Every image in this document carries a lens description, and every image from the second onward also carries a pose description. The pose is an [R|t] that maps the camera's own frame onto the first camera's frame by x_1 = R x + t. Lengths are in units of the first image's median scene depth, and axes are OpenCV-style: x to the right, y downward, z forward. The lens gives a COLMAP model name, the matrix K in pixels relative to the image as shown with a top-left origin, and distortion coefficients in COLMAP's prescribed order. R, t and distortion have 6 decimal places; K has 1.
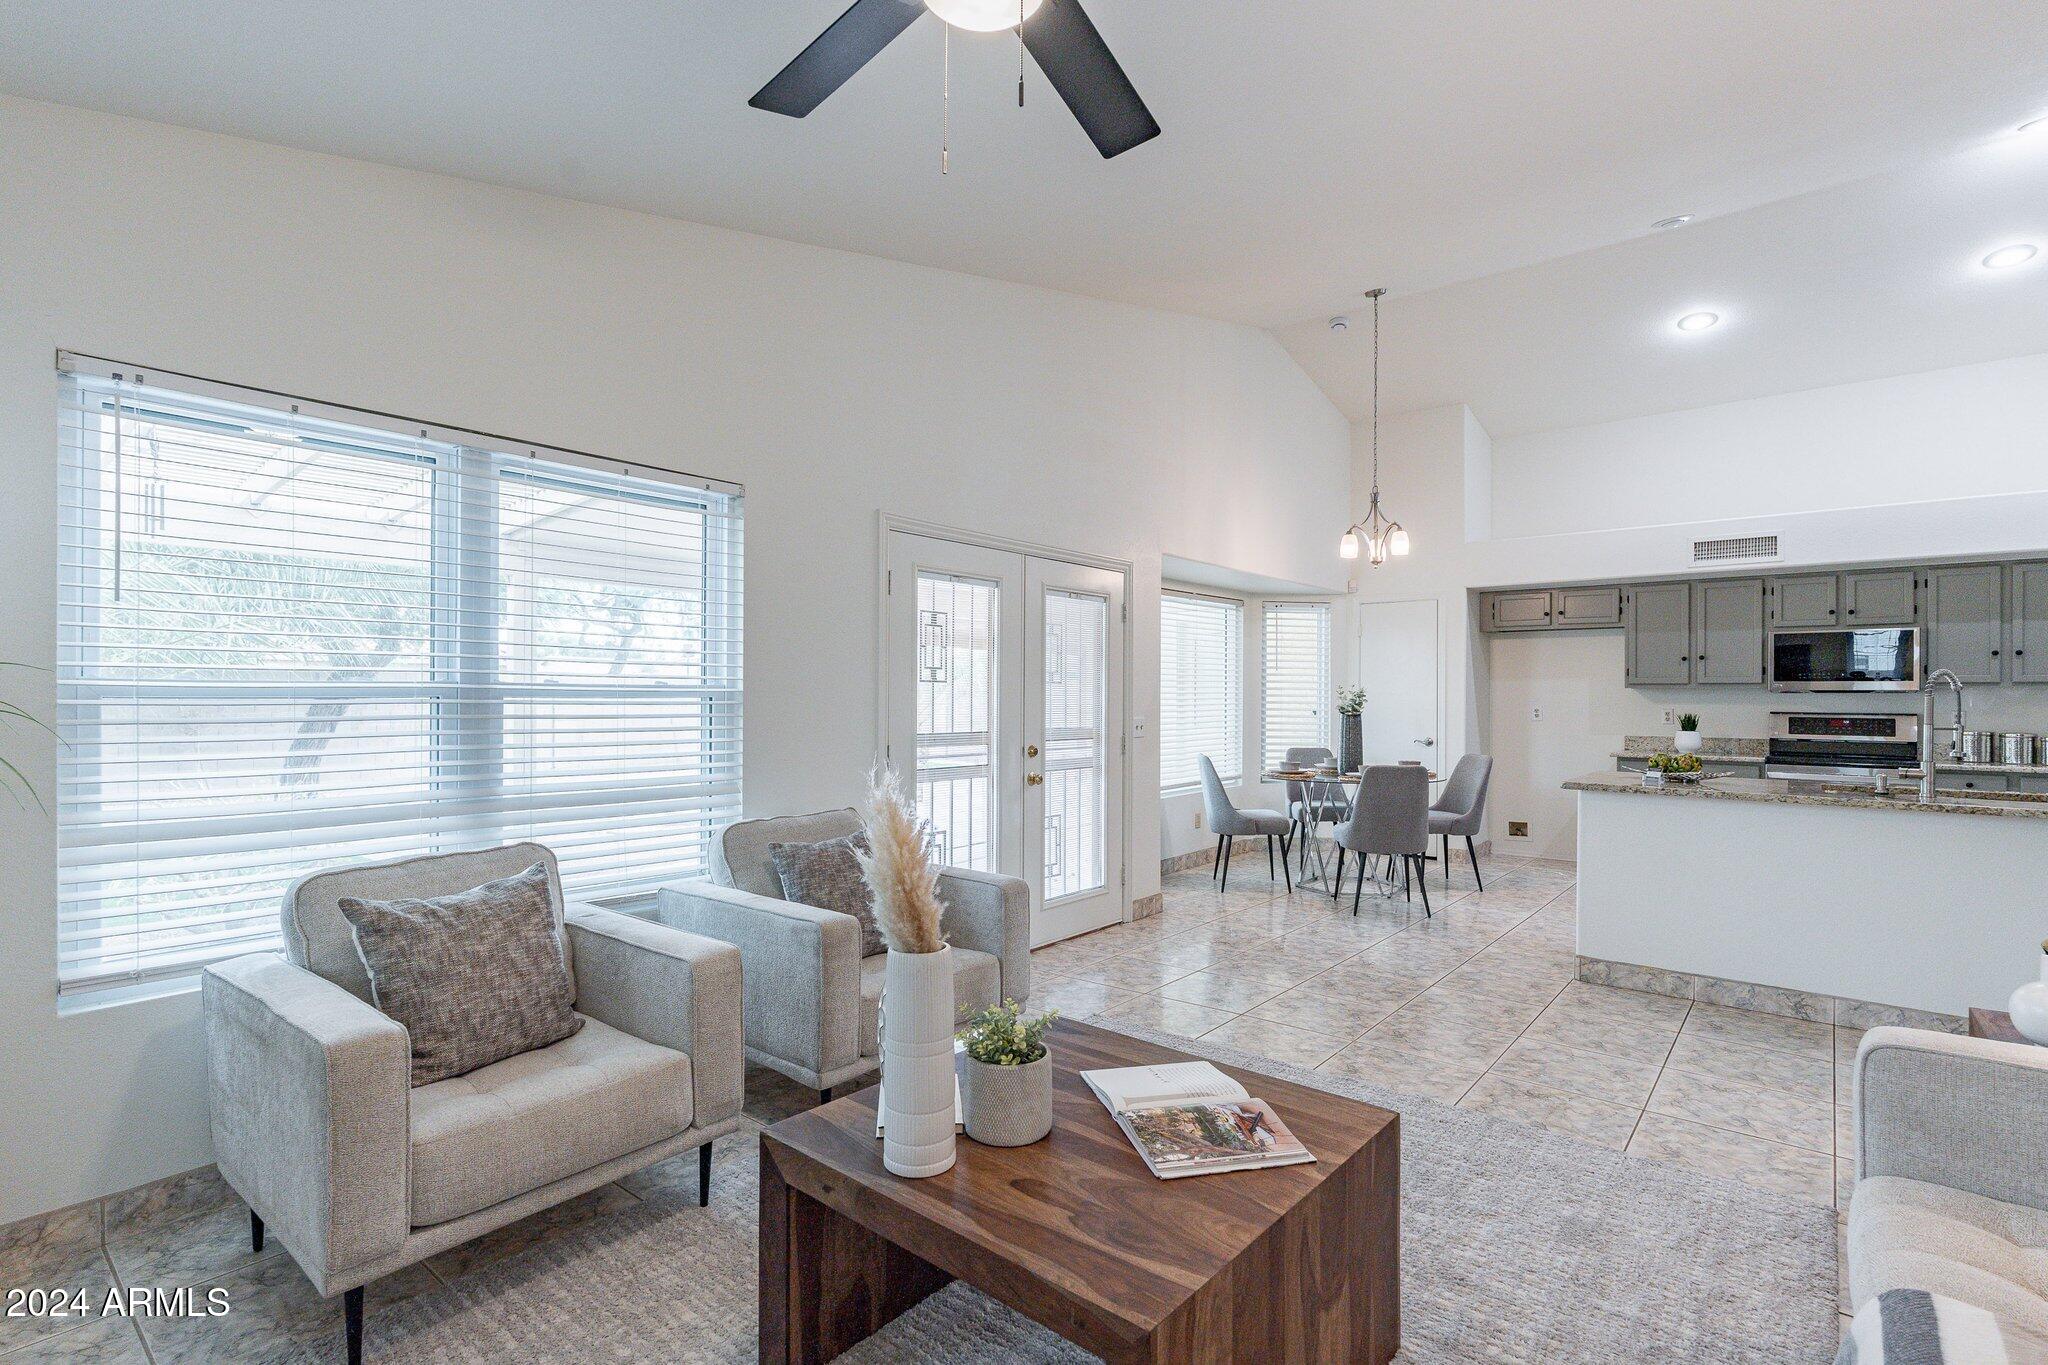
lens RADIAL K [[983.2, 0, 1029.2], [0, 983.2, 689.9], [0, 0, 1]] dist [0.003176, -0.000493]
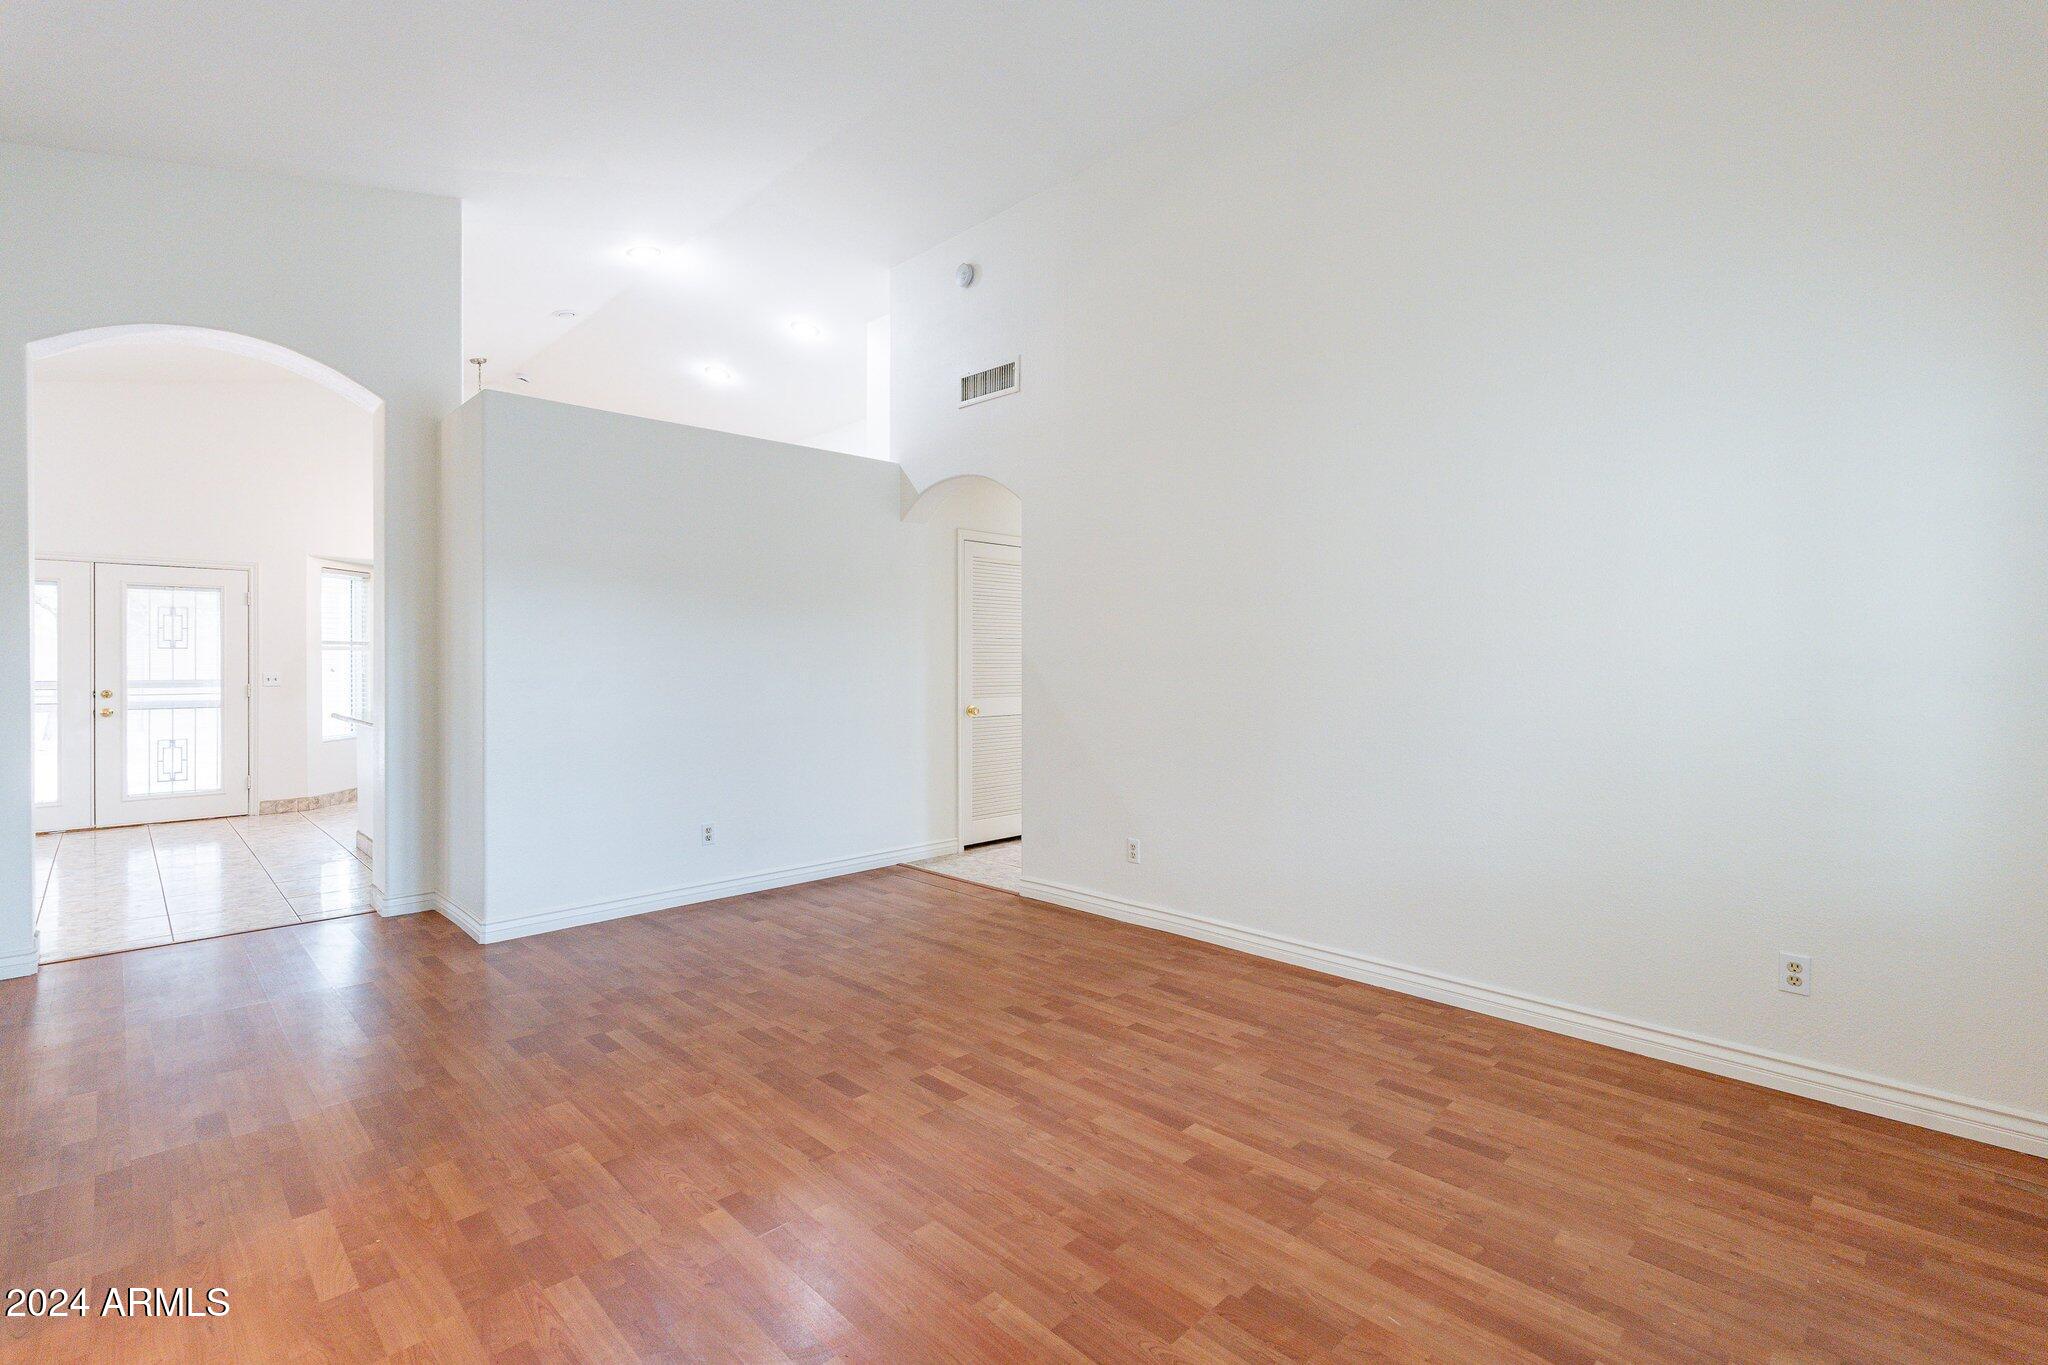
lens RADIAL K [[900.7, 0, 998.8], [0, 900.7, 661.8], [0, 0, 1]] dist [0.001215, -0.000632]
pose [[0.992676, -0.004672, -0.120715, 1.217027], [0.005410, 0.999969, 0.005783, 0.009739], [0.120684, -0.006394, 0.992670, -0.150234]]
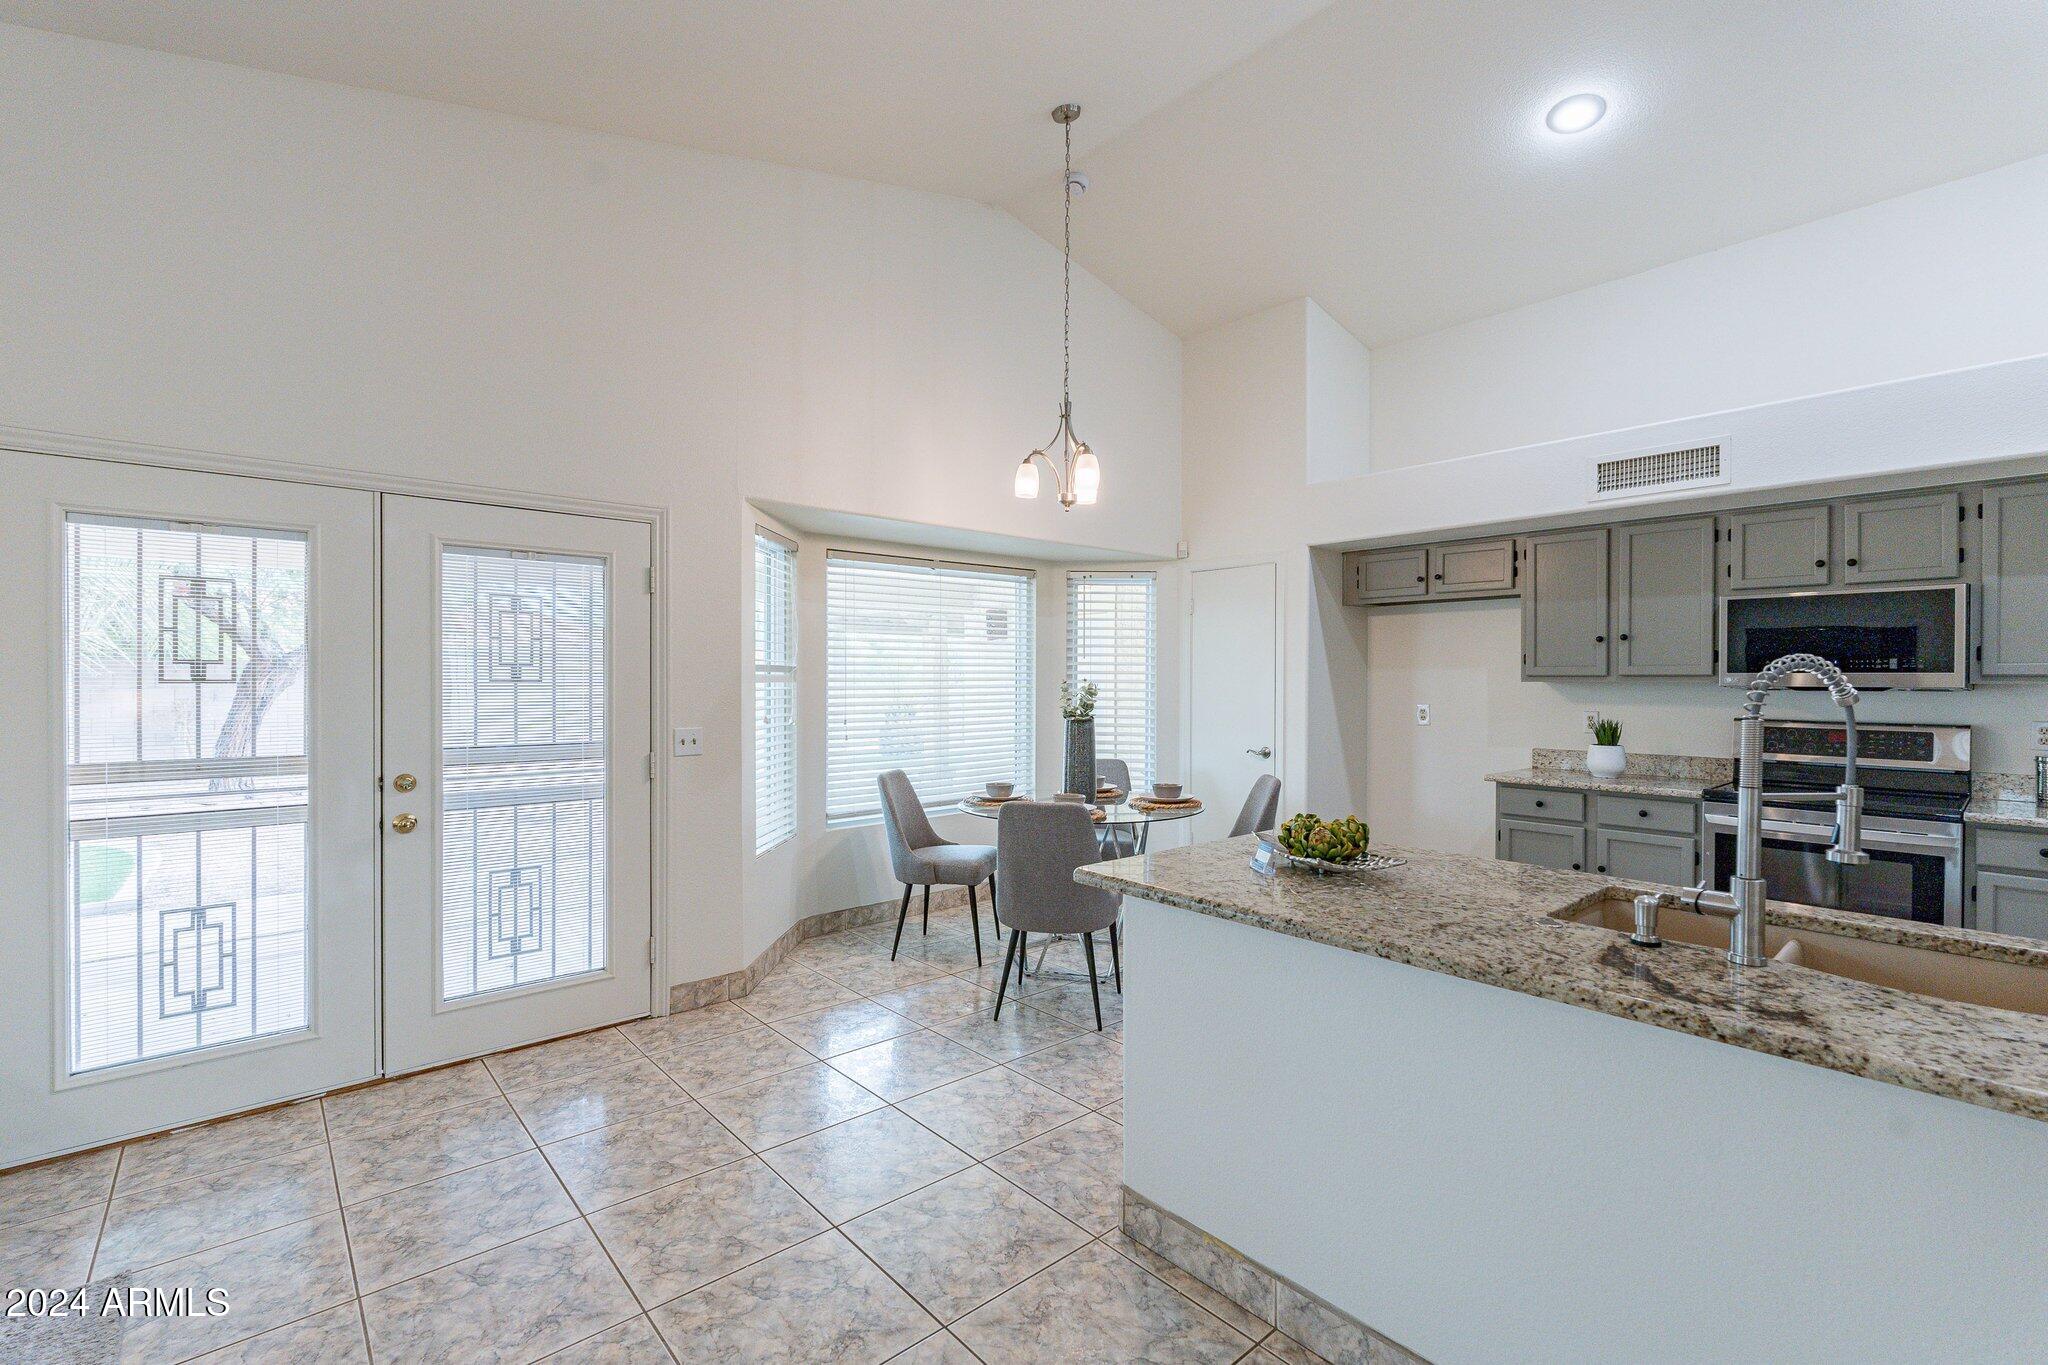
lens RADIAL K [[900.7, 0, 1037.2], [0, 900.7, 682.8], [0, 0, 1]] dist [0.001215, -0.000632]
pose [[0.987907, -0.000856, -0.155044, 0.430878], [0.002472, 0.999945, 0.010236, -0.010053], [0.155026, -0.010495, 0.987855, 0.368446]]
